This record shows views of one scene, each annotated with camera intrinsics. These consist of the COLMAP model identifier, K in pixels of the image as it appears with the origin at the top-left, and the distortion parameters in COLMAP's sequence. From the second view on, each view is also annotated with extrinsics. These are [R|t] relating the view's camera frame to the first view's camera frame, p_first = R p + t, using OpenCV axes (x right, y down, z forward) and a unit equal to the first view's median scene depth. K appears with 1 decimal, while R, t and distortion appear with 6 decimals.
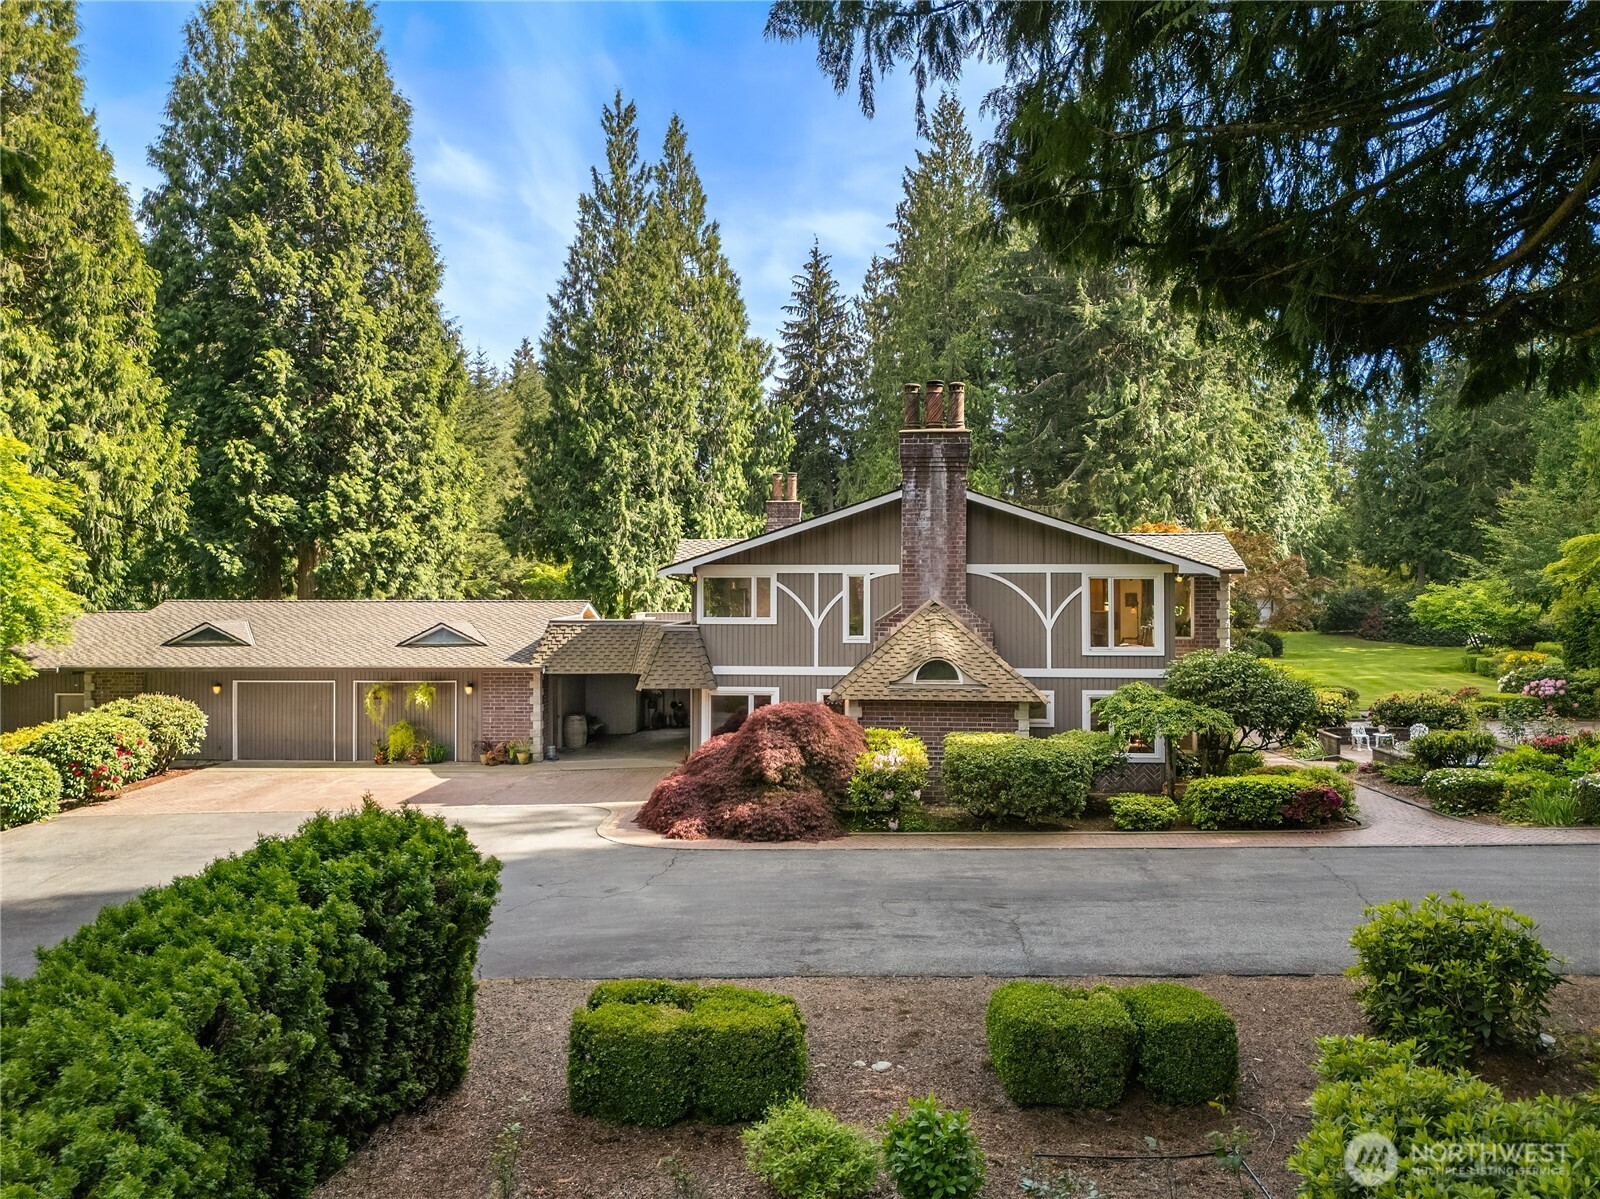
lens RADIAL K [[1123.2, 0, 801.1], [0, 1123.2, 588.9], [0, 0, 1]] dist [0.007495, 0.001632]
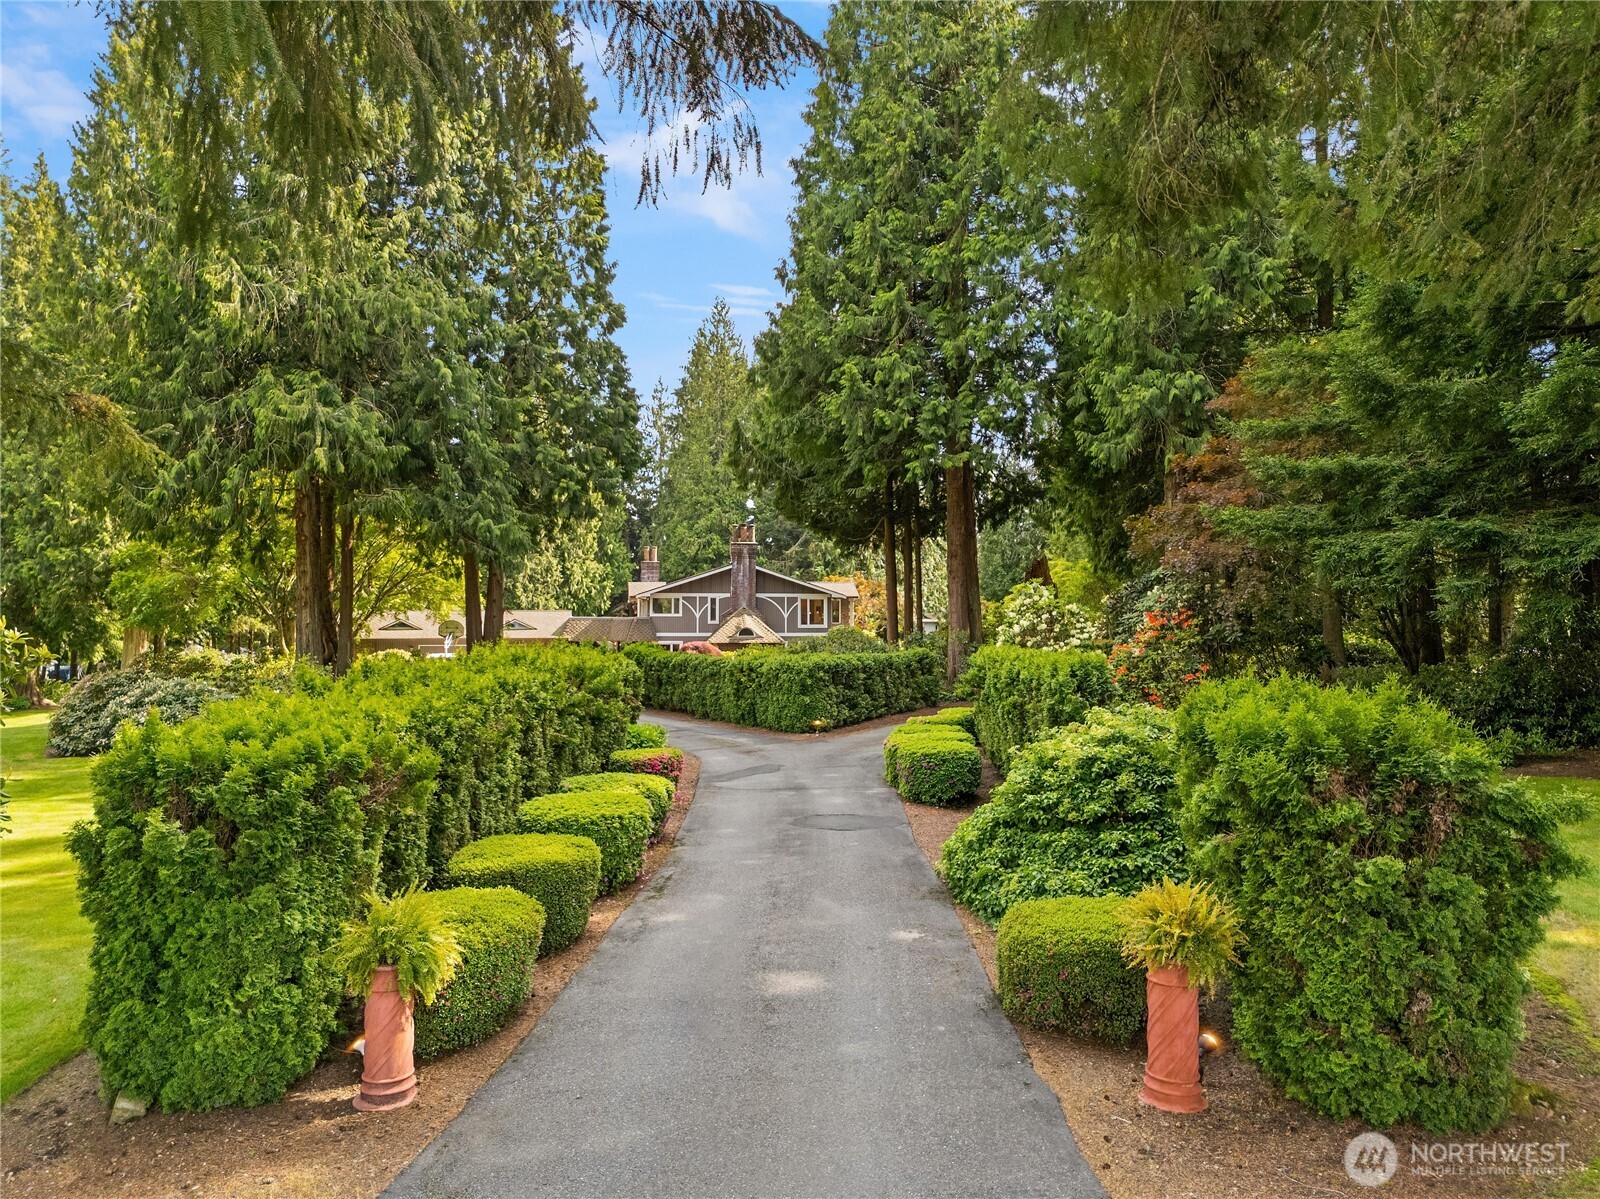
lens RADIAL K [[1123.2, 0, 799.7], [0, 1123.2, 602.8], [0, 0, 1]] dist [0.007495, 0.001632]
pose [[0.972764, 0.005168, 0.231738, -0.356148], [-0.000518, 0.999797, -0.020121, 0.052077], [-0.231796, 0.019453, 0.972570, -1.560348]]
